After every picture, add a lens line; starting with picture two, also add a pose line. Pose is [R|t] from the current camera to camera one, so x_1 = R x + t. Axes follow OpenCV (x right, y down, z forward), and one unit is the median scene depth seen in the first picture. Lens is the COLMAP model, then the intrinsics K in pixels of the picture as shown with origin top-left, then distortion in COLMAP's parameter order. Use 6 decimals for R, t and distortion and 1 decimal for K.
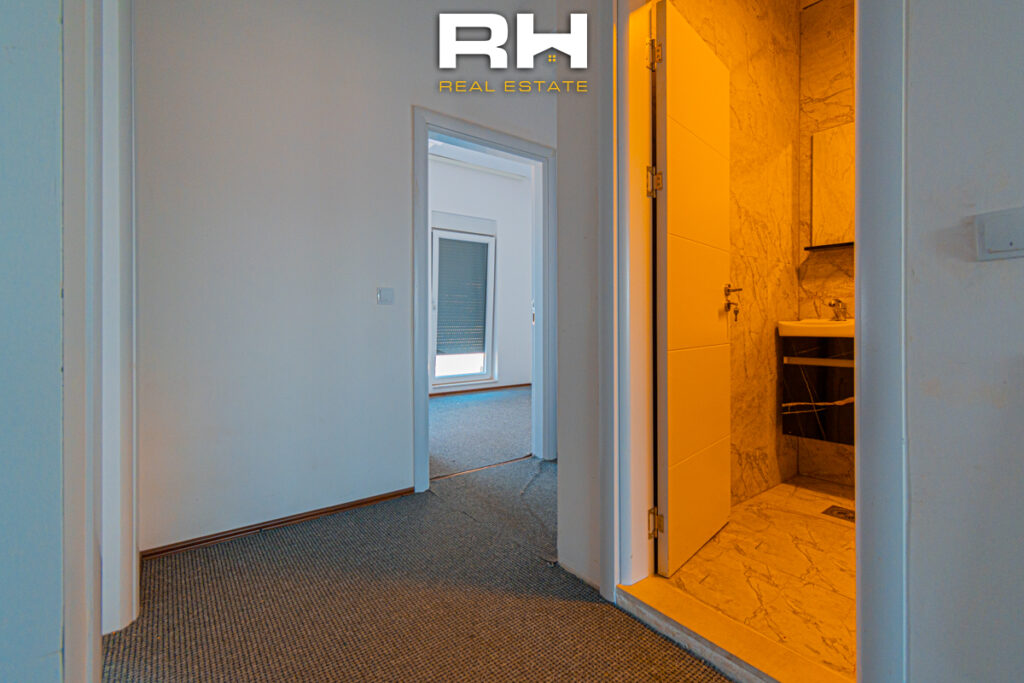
lens RADIAL K [[456.4, 0, 515.5], [0, 456.4, 331.3], [0, 0, 1]] dist [0.000503, -0.000430]
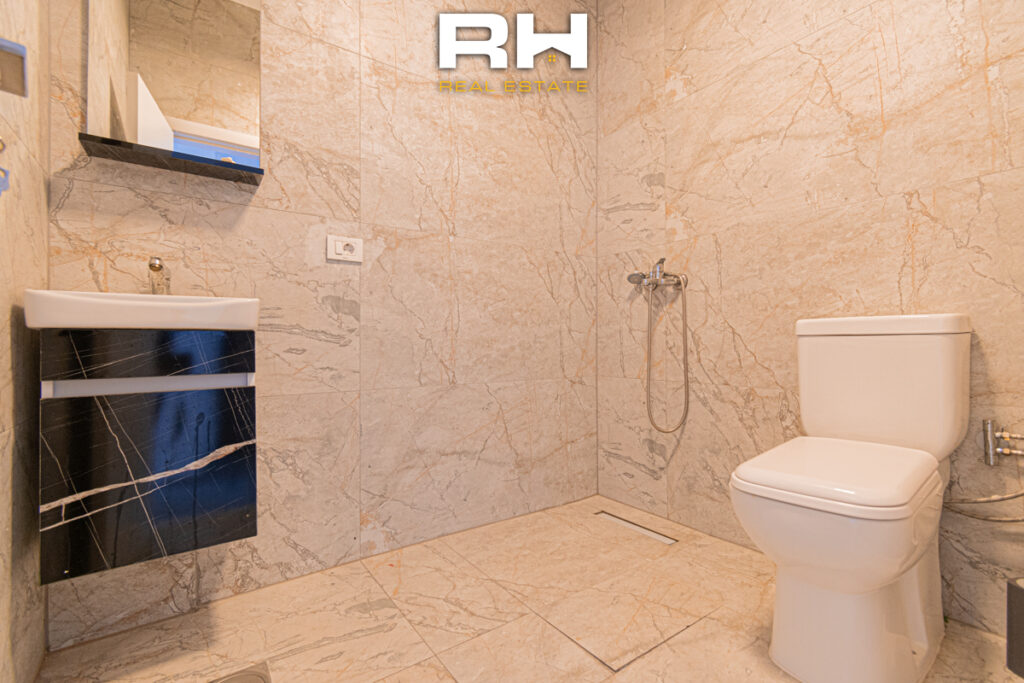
lens RADIAL K [[456.4, 0, 515.2], [0, 456.4, 339.0], [0, 0, 1]] dist [0.000503, -0.000430]
pose [[0.014362, 0.017090, 0.999751, 0.198877], [0.013481, 0.999760, -0.017284, 0.030622], [-0.999806, 0.013726, 0.014128, 0.576987]]
